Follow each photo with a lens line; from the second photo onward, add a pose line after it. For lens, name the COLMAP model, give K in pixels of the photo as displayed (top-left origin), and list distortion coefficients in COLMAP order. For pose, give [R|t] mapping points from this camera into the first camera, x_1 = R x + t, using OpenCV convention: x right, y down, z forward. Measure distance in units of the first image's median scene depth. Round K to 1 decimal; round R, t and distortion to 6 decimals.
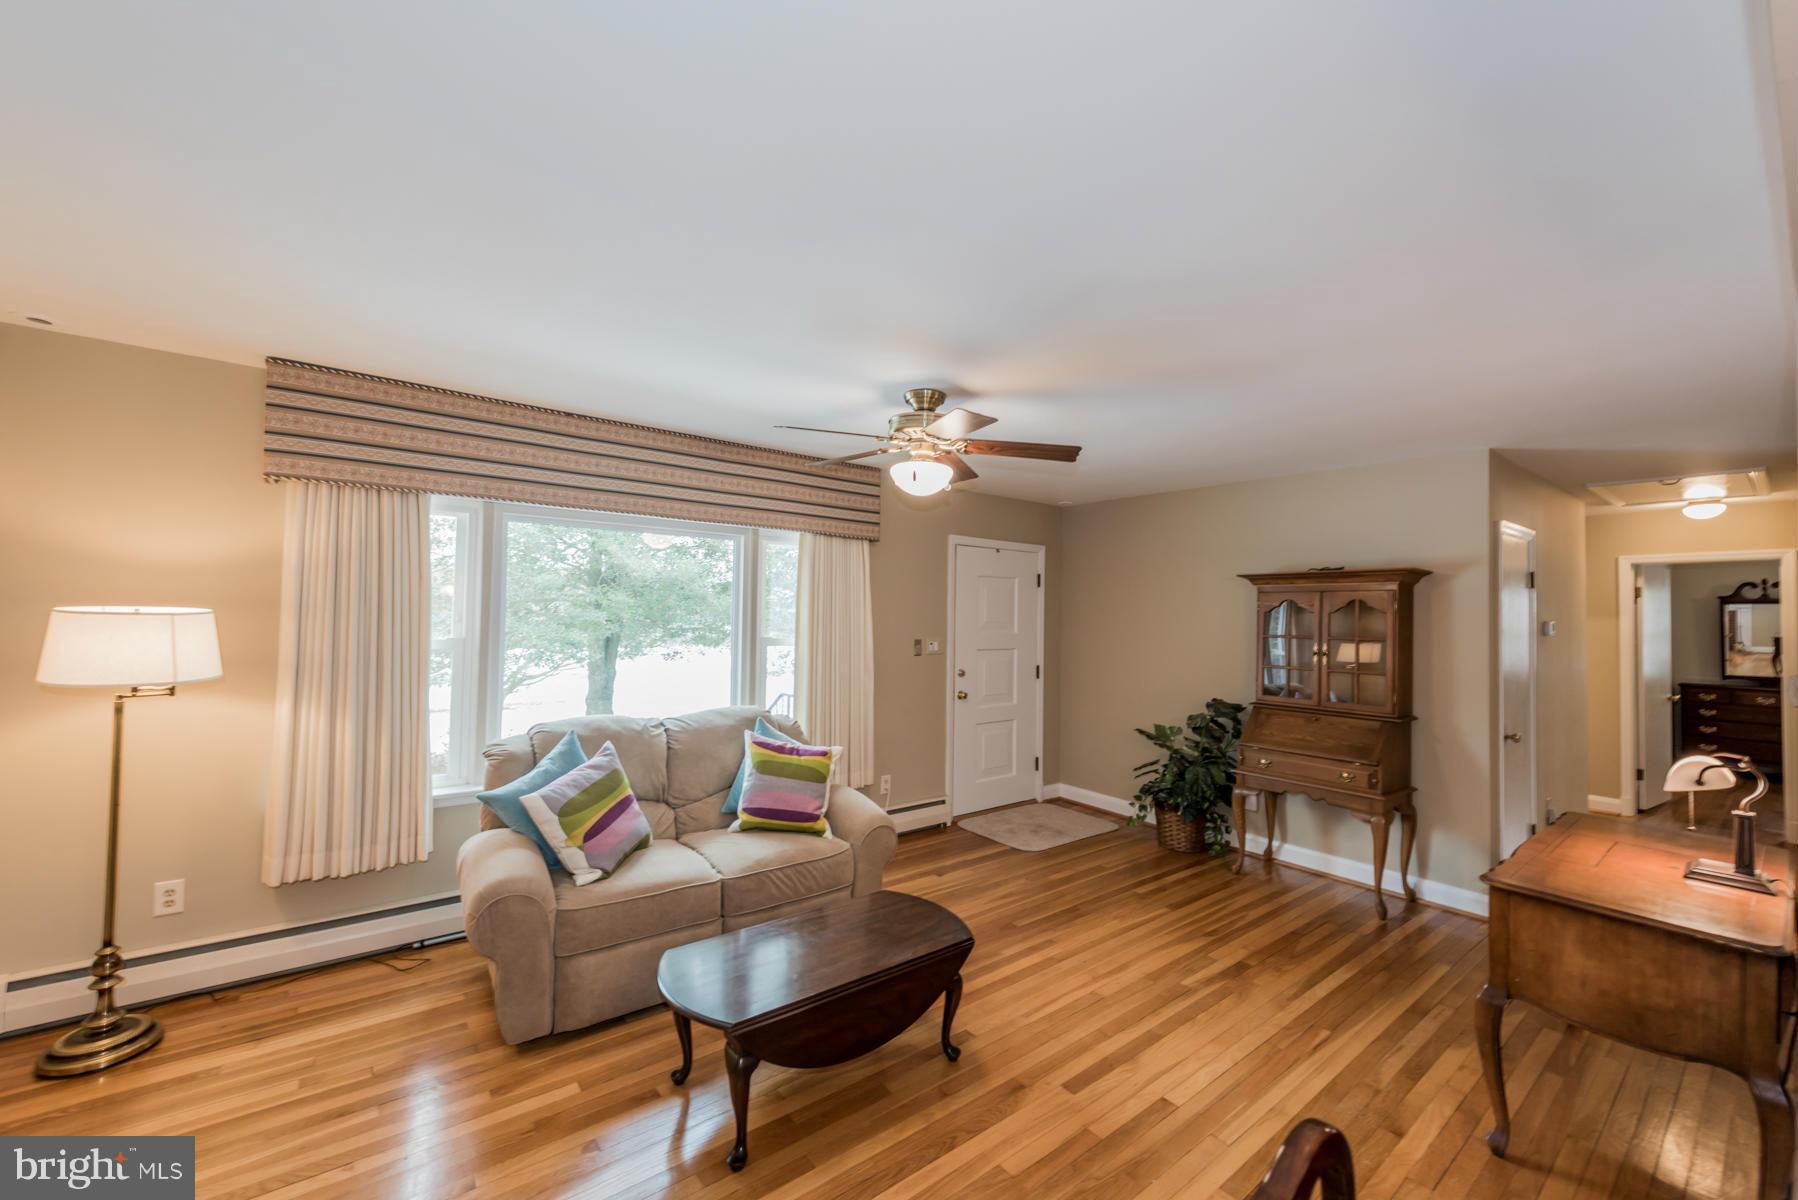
lens RADIAL K [[699.8, 0, 901.1], [0, 699.8, 603.2], [0, 0, 1]] dist [0.016077, -0.004687]
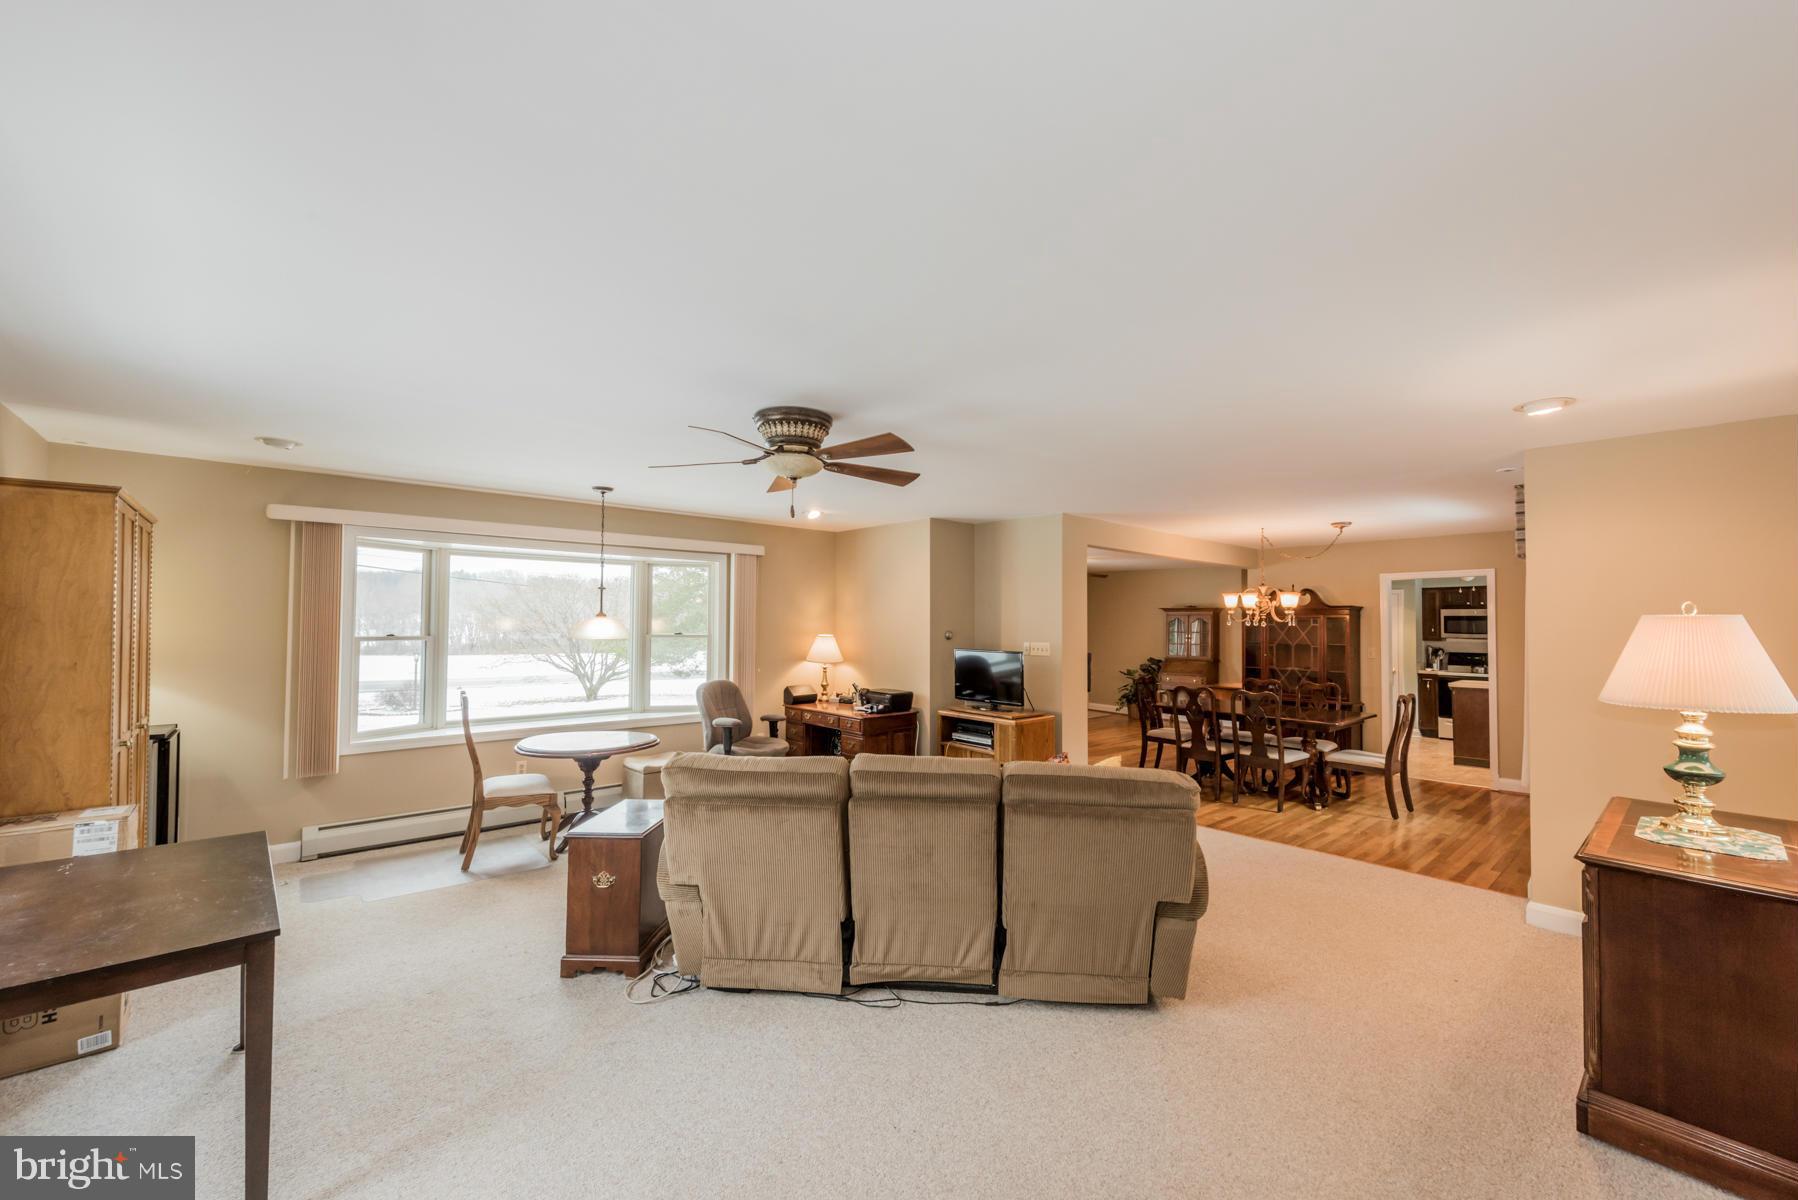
lens RADIAL K [[699.8, 0, 901.1], [0, 699.8, 603.2], [0, 0, 1]] dist [0.016077, -0.004687]
pose [[0.998174, -0.006367, 0.060060, -0.842498], [0.006740, 0.999959, -0.006014, -0.068941], [-0.060019, 0.006408, 0.998177, -2.061799]]
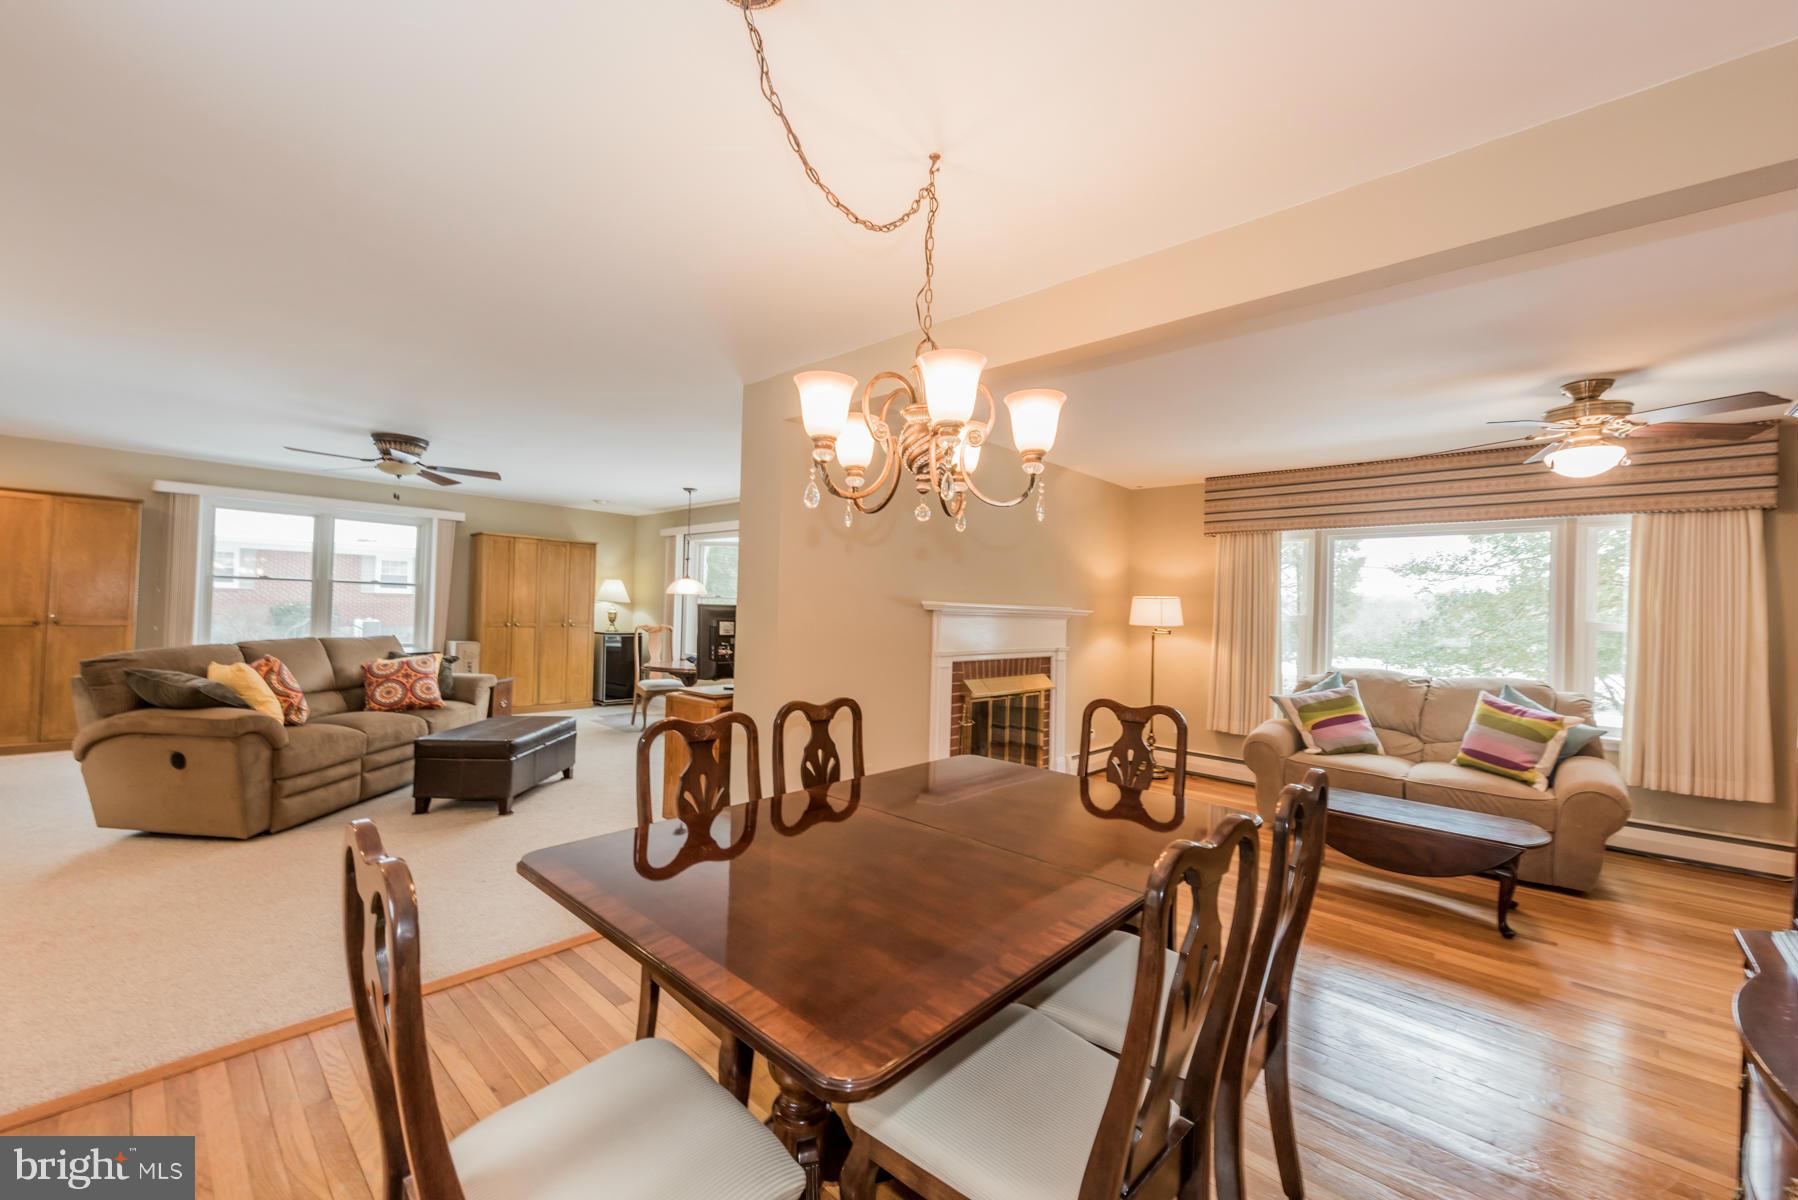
lens RADIAL K [[699.8, 0, 901.1], [0, 699.8, 603.2], [0, 0, 1]] dist [0.016077, -0.004687]
pose [[0.167433, -0.022186, -0.985634, 0.858676], [-0.007447, 0.999690, -0.023768, 0.069628], [0.985855, 0.011320, 0.167216, -0.207066]]
